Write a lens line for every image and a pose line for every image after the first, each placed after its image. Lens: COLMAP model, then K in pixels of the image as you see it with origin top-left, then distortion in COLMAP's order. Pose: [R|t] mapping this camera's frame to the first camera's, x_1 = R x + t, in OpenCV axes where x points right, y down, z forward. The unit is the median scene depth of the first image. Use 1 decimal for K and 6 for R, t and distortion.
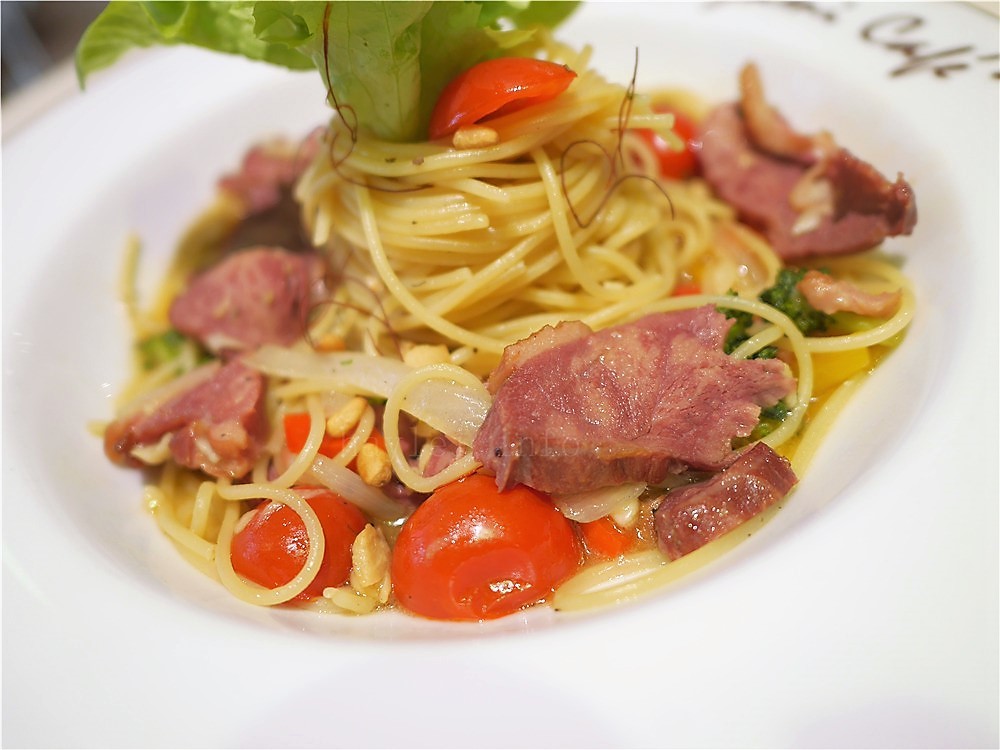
lens RADIAL K [[850.5, 0, 504.3], [0, 850.5, 370.9], [0, 0, 1]] dist [-0.054458, 0.008904]
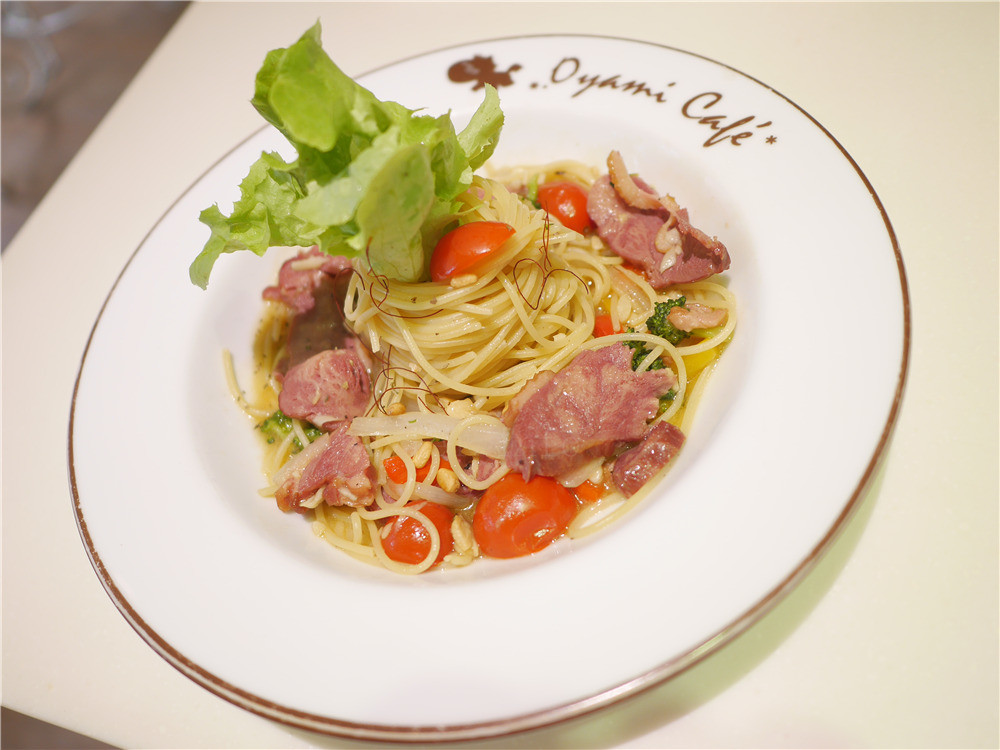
lens RADIAL K [[850.5, 0, 504.3], [0, 850.5, 370.9], [0, 0, 1]] dist [-0.054458, 0.008904]
pose [[0.972719, -0.223542, 0.062027, -0.098874], [0.213987, 0.967841, 0.132264, -0.301111], [-0.089599, -0.115382, 0.989272, -0.672918]]
